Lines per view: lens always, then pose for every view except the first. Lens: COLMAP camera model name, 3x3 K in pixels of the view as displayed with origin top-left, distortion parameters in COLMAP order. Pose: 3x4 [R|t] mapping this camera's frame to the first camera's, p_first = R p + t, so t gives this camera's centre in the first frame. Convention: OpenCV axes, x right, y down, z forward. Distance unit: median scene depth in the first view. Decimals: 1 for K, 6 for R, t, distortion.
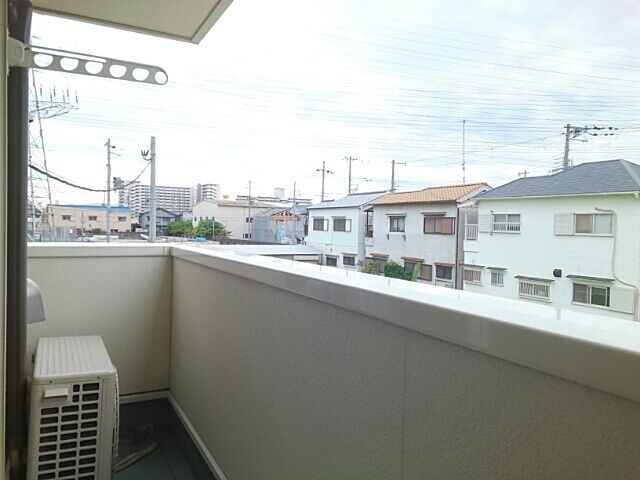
lens RADIAL K [[504.5, 0, 320.0], [0, 504.5, 240.0], [0, 0, 1]] dist [0.064840, -0.000203]
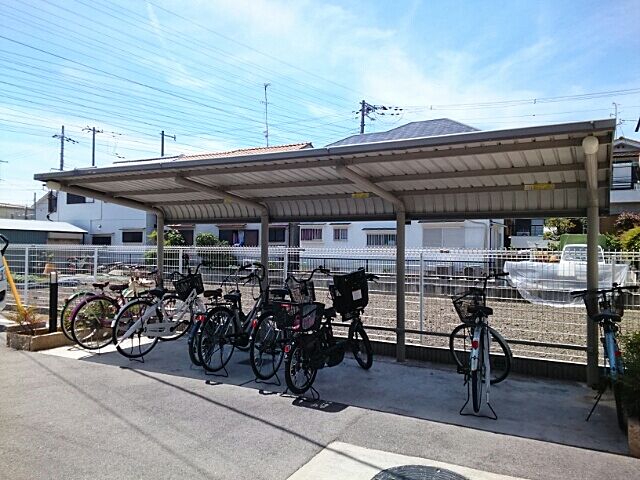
lens RADIAL K [[504.5, 0, 320.0], [0, 504.5, 240.0], [0, 0, 1]] dist [0.064840, -0.000203]
pose [[0.828558, -0.001982, 0.559899, -0.186612], [0.021475, 0.999370, -0.028242, 0.093025], [-0.559491, 0.035424, 0.828079, 0.177911]]
